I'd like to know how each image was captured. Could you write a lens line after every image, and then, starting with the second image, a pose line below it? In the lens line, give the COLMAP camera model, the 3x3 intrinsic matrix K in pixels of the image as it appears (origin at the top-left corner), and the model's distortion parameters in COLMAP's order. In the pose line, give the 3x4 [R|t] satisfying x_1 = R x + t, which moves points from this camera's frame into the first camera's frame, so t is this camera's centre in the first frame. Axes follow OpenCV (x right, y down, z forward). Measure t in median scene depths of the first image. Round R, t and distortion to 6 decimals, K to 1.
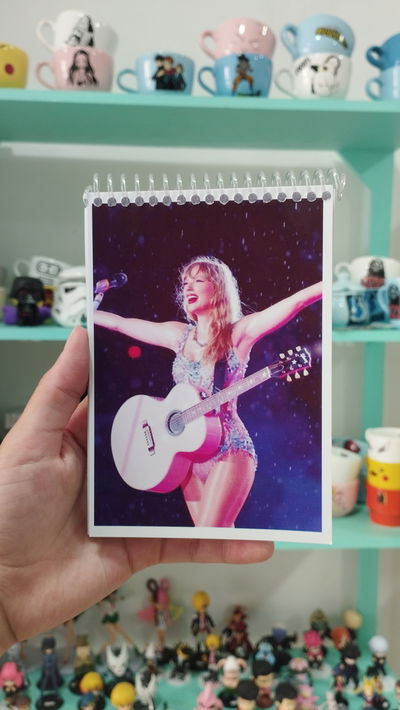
lens RADIAL K [[610.0, 0, 194.7], [0, 610.0, 352.6], [0, 0, 1]] dist [0.077027, -0.138534]
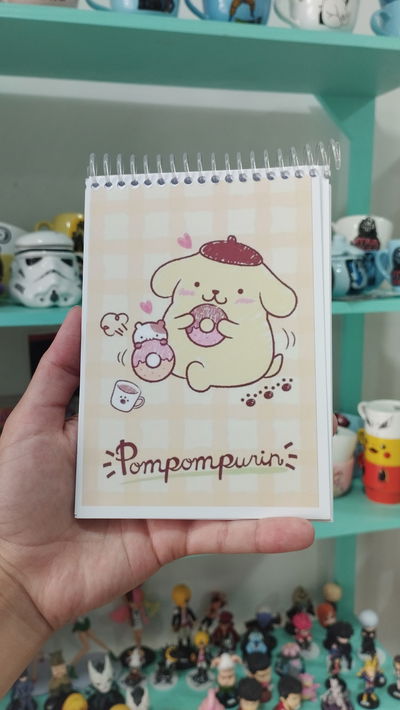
lens RADIAL K [[610.0, 0, 197.7], [0, 610.0, 352.8], [0, 0, 1]] dist [0.077027, -0.138534]
pose [[0.981290, -0.048841, 0.186237, -0.136997], [0.032881, 0.995591, 0.087847, -0.042501], [-0.189706, -0.080079, 0.978570, 0.141935]]
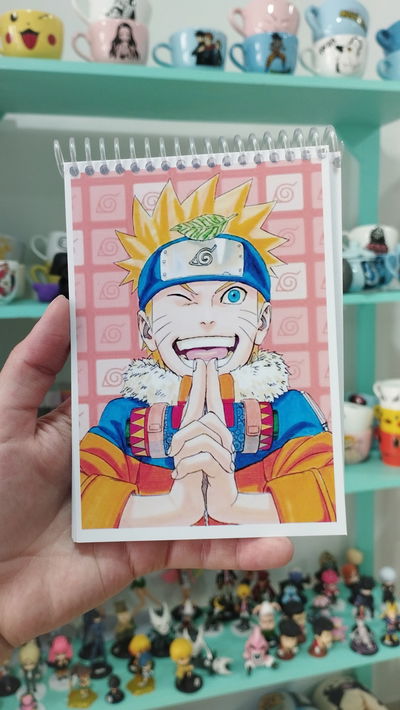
lens RADIAL K [[610.0, 0, 199.4], [0, 610.0, 350.2], [0, 0, 1]] dist [0.077027, -0.138534]
pose [[0.980705, -0.058313, 0.186595, -0.238241], [0.050740, 0.997692, 0.045114, 0.000168], [-0.188795, -0.034776, 0.981401, -0.019592]]
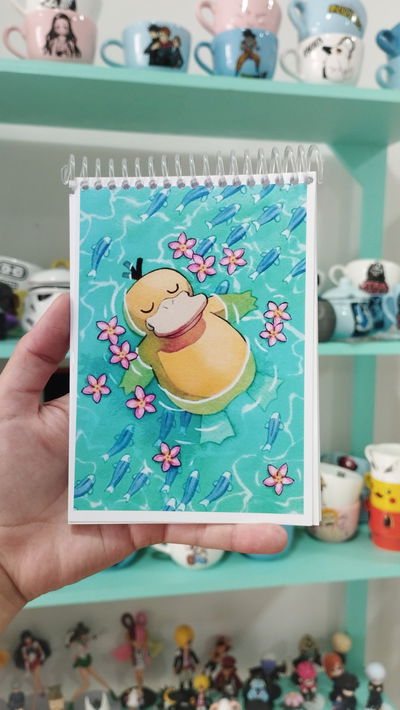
lens RADIAL K [[610.0, 0, 195.6], [0, 610.0, 351.9], [0, 0, 1]] dist [0.077027, -0.138534]
pose [[0.992217, -0.009311, 0.124171, -0.094122], [0.007306, 0.999836, 0.016598, -0.035833], [-0.124305, -0.015561, 0.992122, 0.115792]]
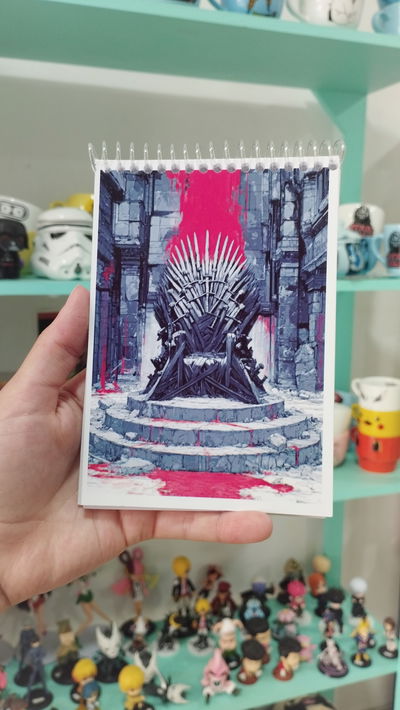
lens RADIAL K [[610.0, 0, 198.7], [0, 610.0, 352.8], [0, 0, 1]] dist [0.077027, -0.138534]
pose [[0.966651, -0.041412, 0.252725, -0.219540], [0.021219, 0.996397, 0.082111, -0.005612], [-0.255215, -0.074010, 0.964048, 0.110903]]
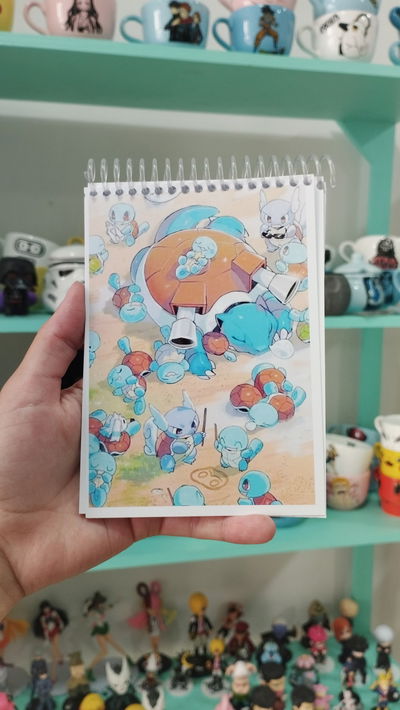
lens RADIAL K [[610.0, 0, 197.2], [0, 610.0, 350.9], [0, 0, 1]] dist [0.077027, -0.138534]
pose [[0.988989, -0.021389, 0.146434, -0.138521], [0.014700, 0.998805, 0.046608, -0.027777], [-0.147256, -0.043942, 0.988122, 0.102980]]
